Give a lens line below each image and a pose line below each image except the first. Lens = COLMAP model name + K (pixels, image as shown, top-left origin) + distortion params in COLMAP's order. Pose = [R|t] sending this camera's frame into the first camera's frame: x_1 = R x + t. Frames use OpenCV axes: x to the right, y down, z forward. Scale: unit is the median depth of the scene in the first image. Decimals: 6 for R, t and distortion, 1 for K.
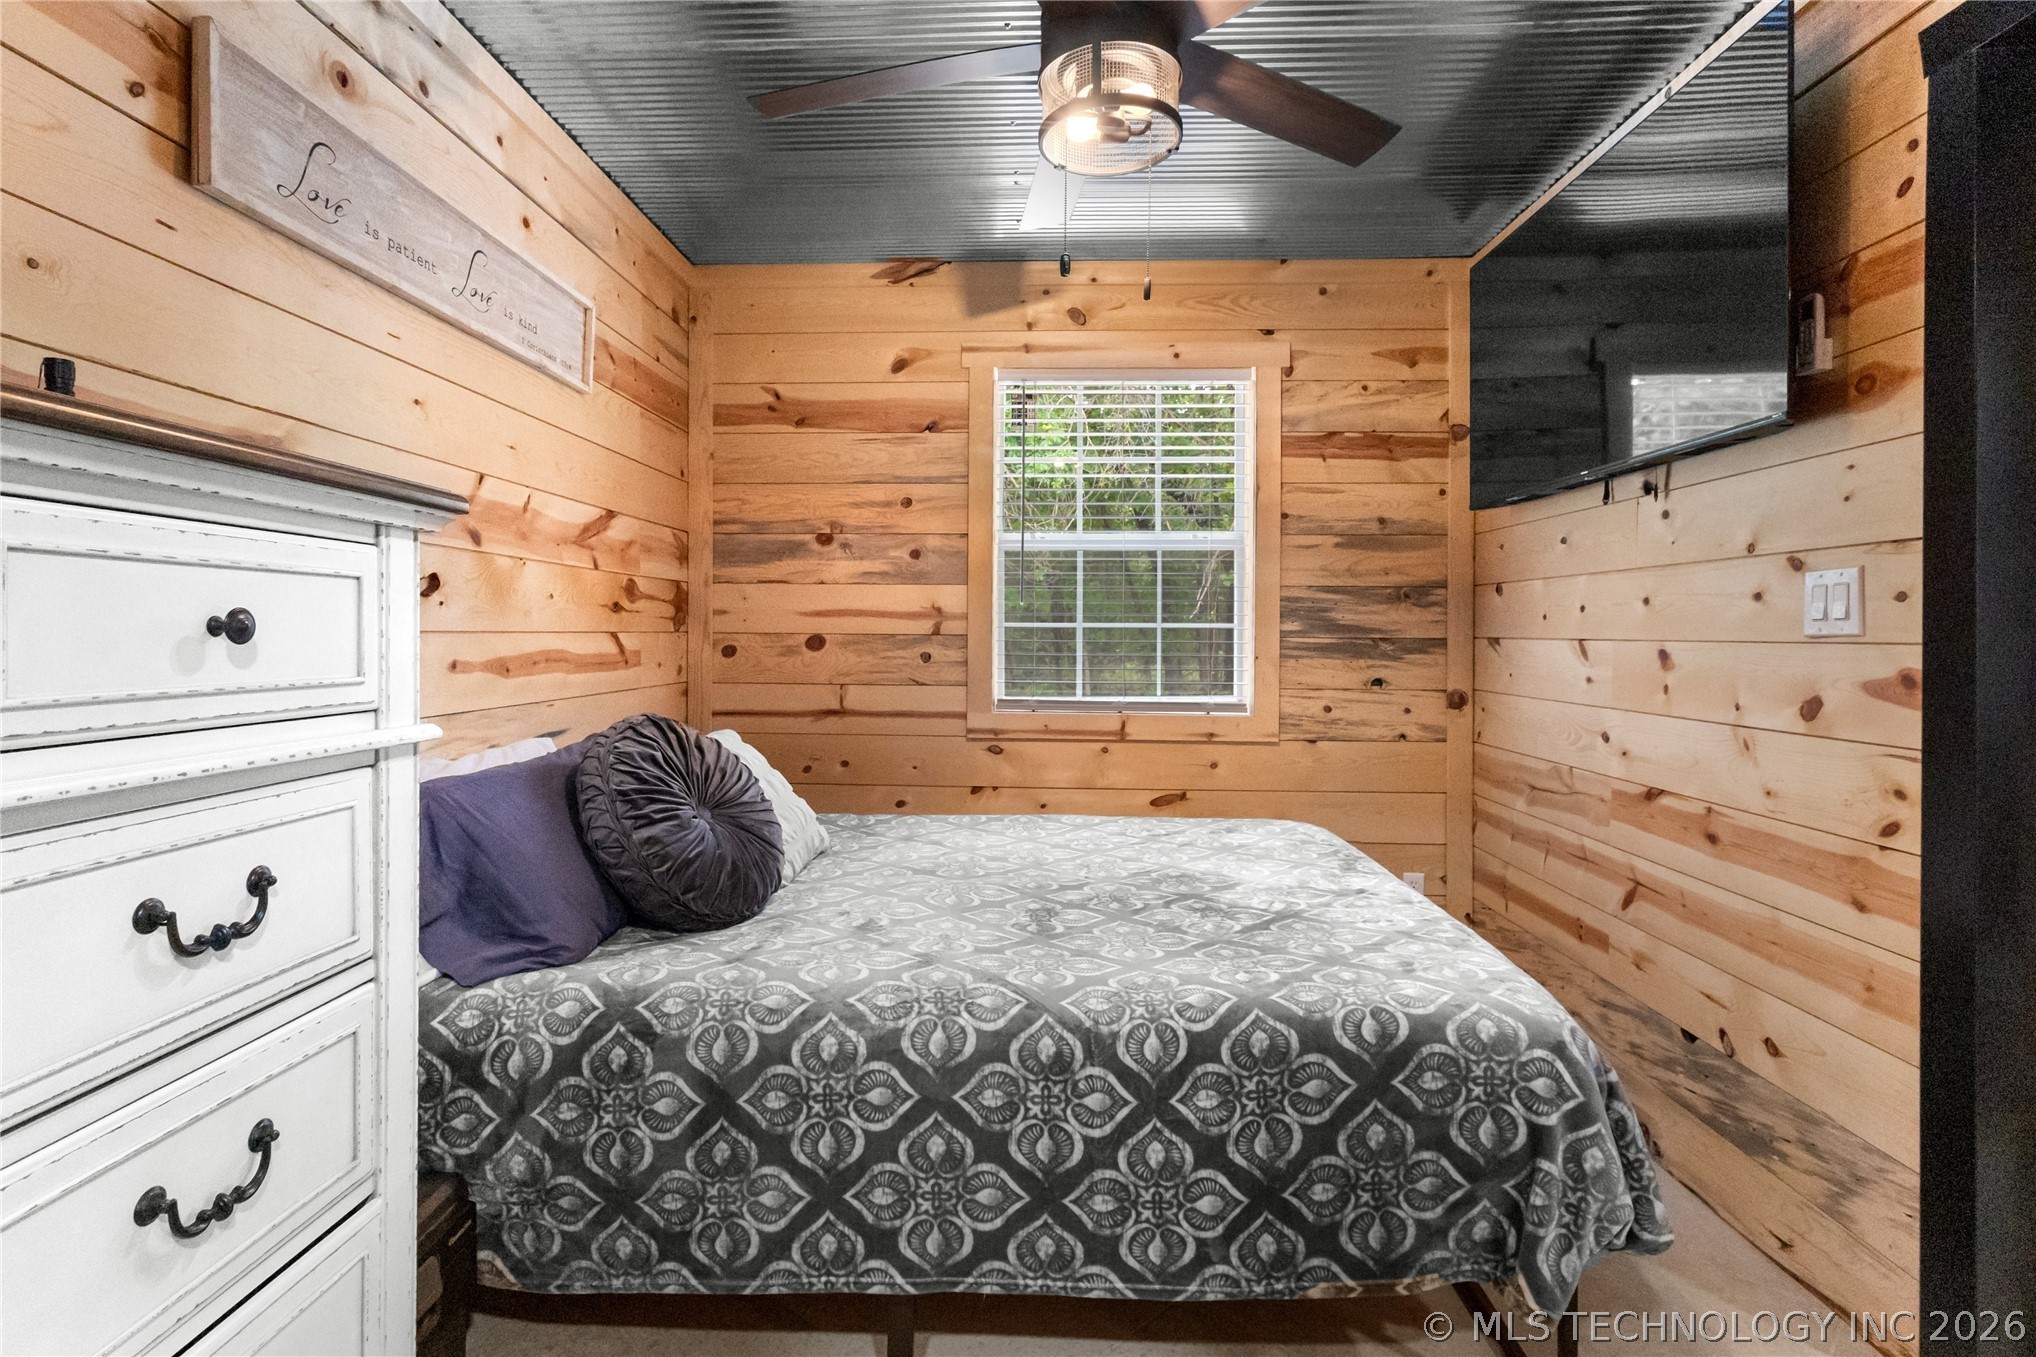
lens RADIAL K [[957.3, 0, 1021.4], [0, 957.3, 634.8], [0, 0, 1]] dist [-0.003161, 0.007796]
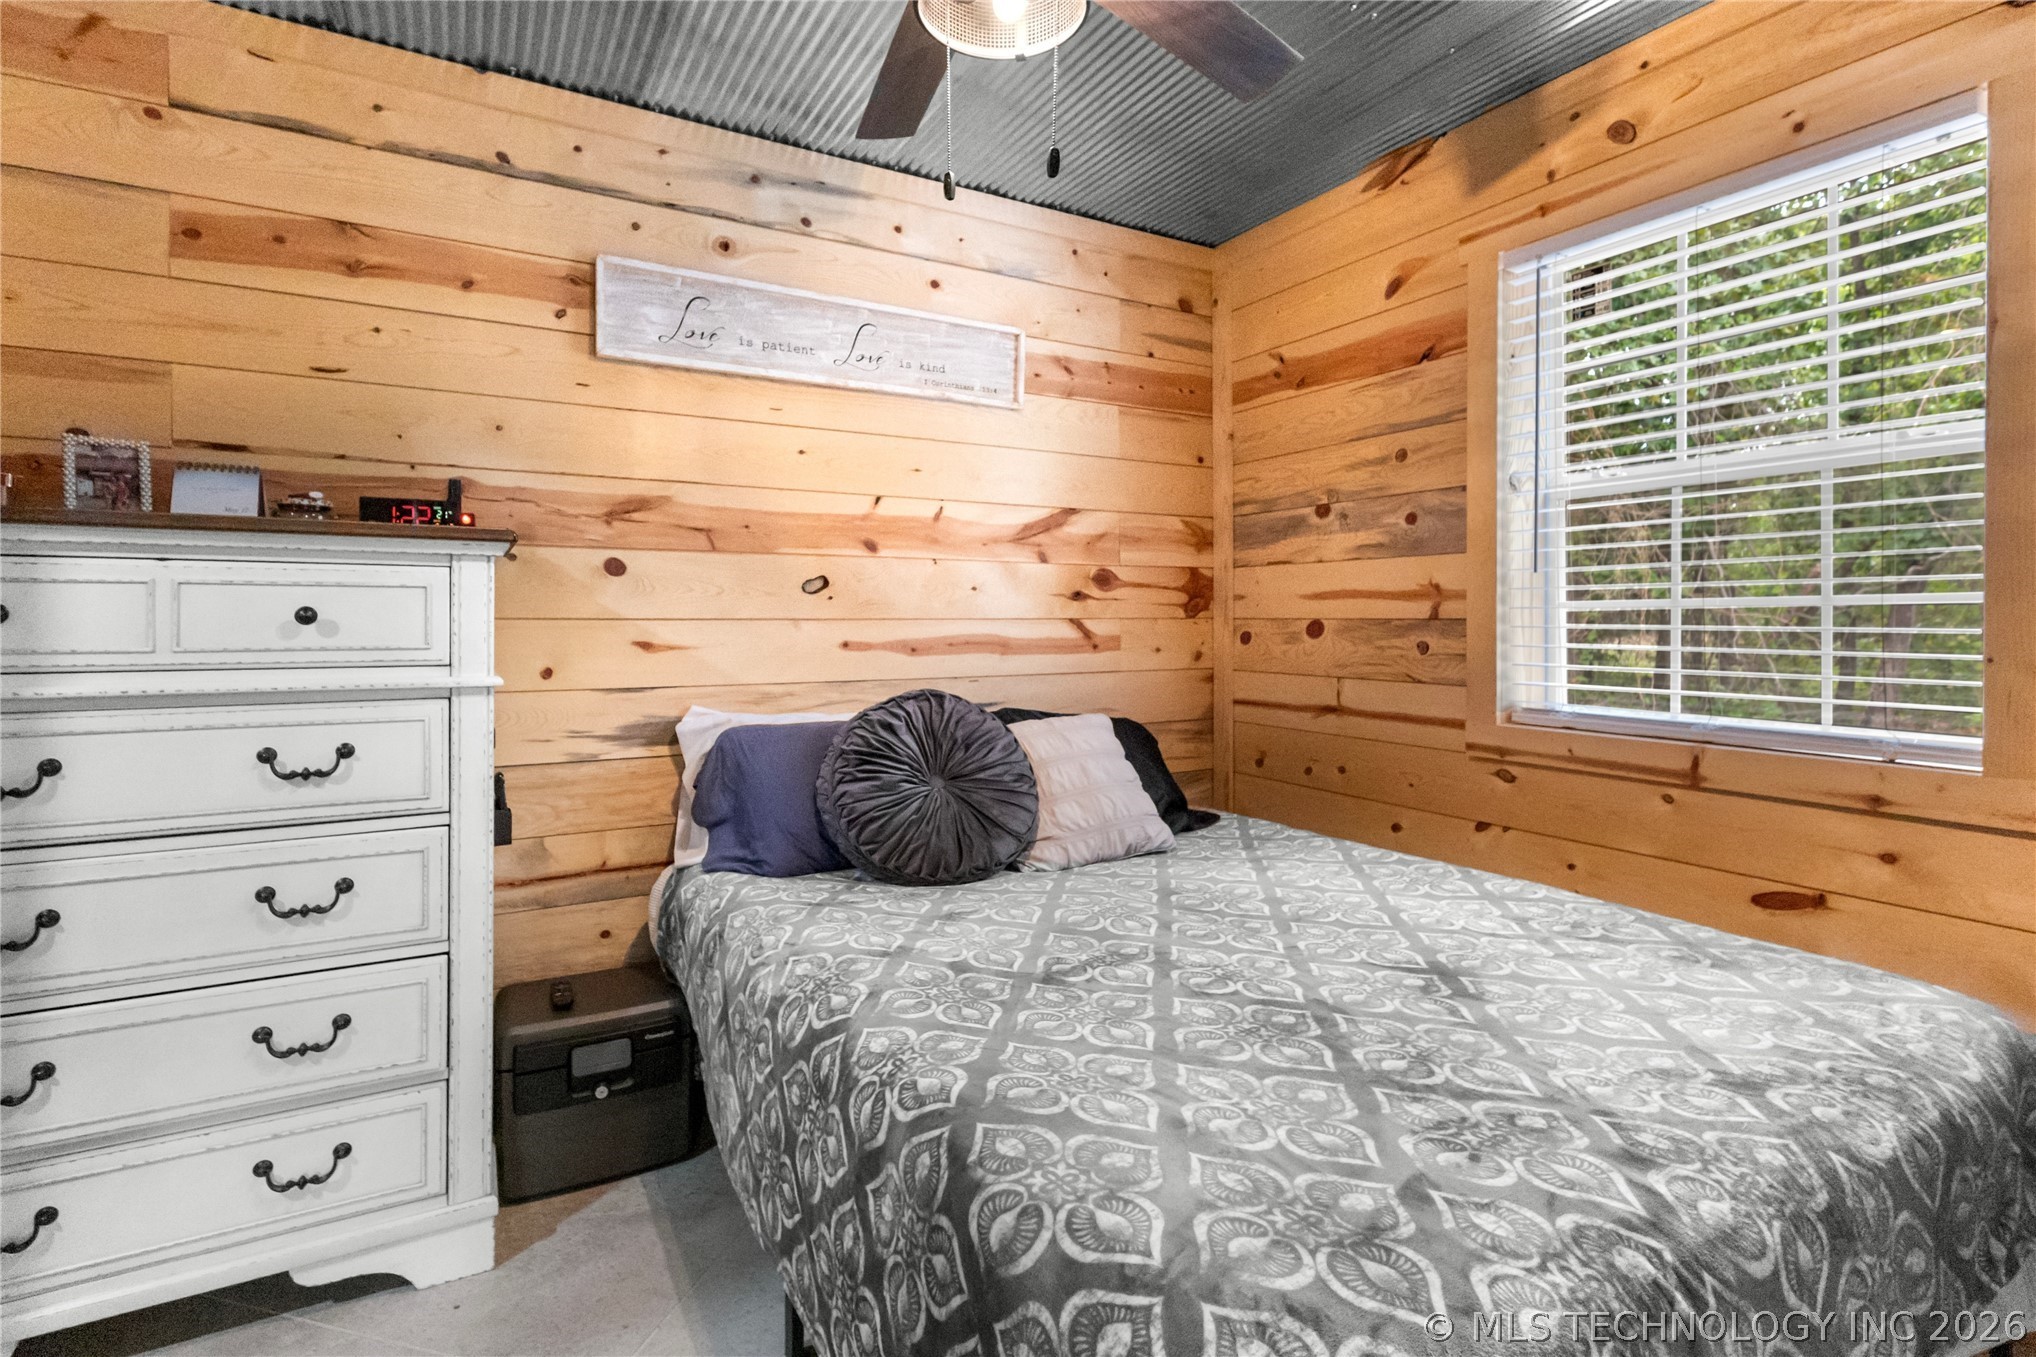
lens RADIAL K [[957.3, 0, 980.0], [0, 957.3, 629.1], [0, 0, 1]] dist [-0.003161, 0.007796]
pose [[0.531831, 0.000921, -0.846850, 0.379017], [0.003765, 0.999987, 0.003453, 0.004128], [0.846842, -0.005025, 0.531821, 0.274555]]
